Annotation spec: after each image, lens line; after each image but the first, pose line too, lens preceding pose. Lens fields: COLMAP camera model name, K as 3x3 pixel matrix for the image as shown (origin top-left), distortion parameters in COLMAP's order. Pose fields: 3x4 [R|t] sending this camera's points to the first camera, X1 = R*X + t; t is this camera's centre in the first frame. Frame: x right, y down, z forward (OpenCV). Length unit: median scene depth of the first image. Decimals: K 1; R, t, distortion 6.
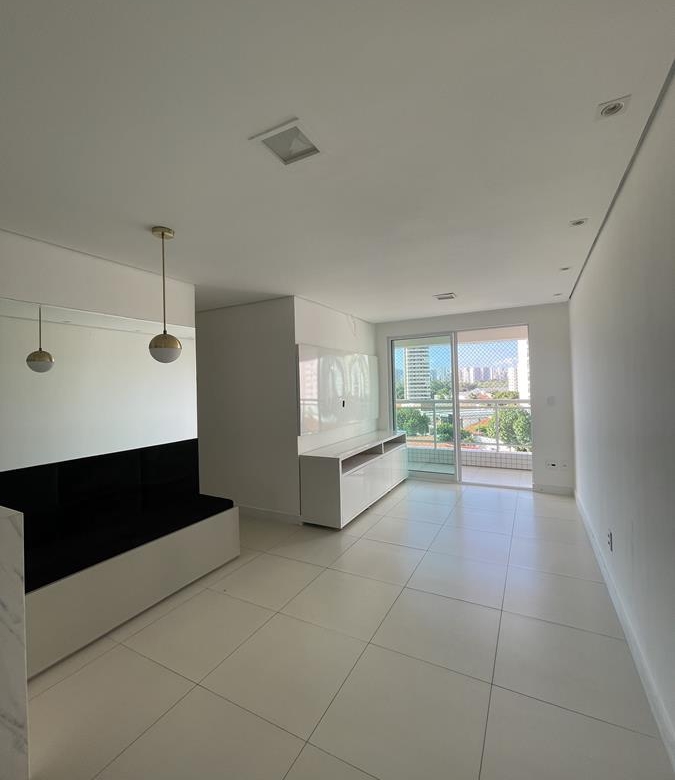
lens RADIAL K [[363.9, 0, 336.9], [0, 363.9, 382.4], [0, 0, 1]] dist [-0.000622, -0.000780]
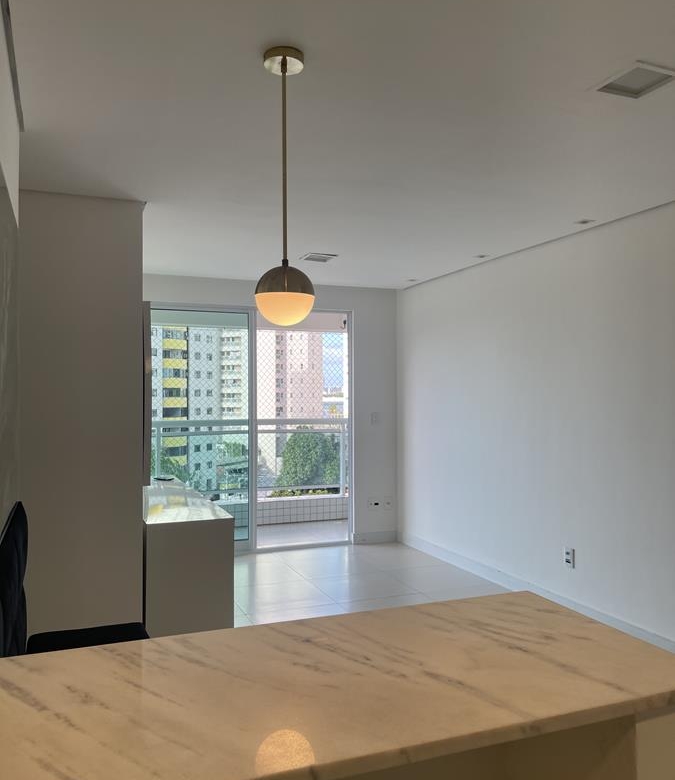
lens RADIAL K [[682.7, 0, 330.6], [0, 682.7, 388.7], [0, 0, 1]] dist [0.018663, 0.005110]
pose [[0.642591, 0.028950, 0.765662, -0.548010], [-0.017077, 0.999579, -0.023463, 0.025585], [-0.766019, 0.002002, 0.642815, 0.171590]]
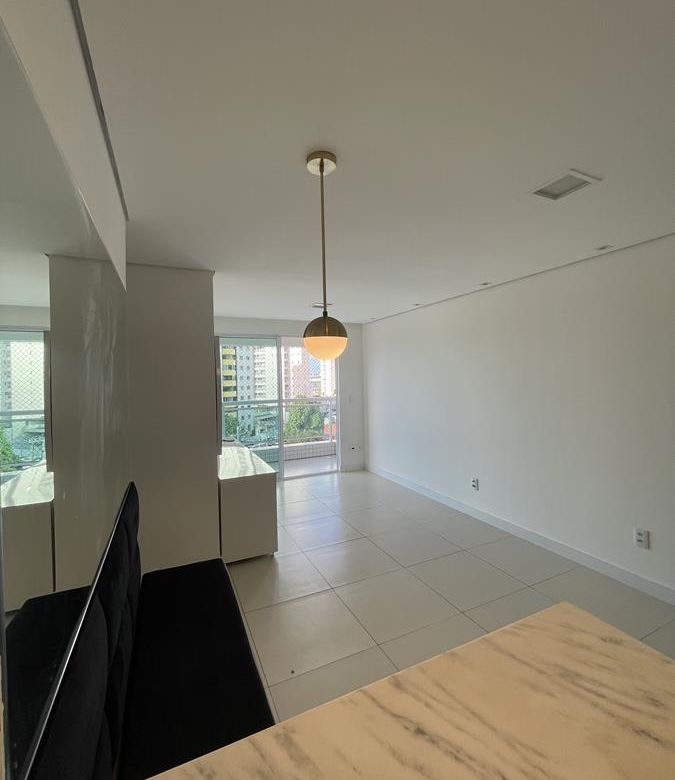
lens RADIAL K [[363.9, 0, 336.9], [0, 363.9, 382.4], [0, 0, 1]] dist [-0.000622, -0.000780]
pose [[0.592727, -0.000784, 0.805403, -0.479585], [0.001735, 0.999998, -0.000304, -0.006253], [-0.805402, 0.001577, 0.592727, 0.282939]]
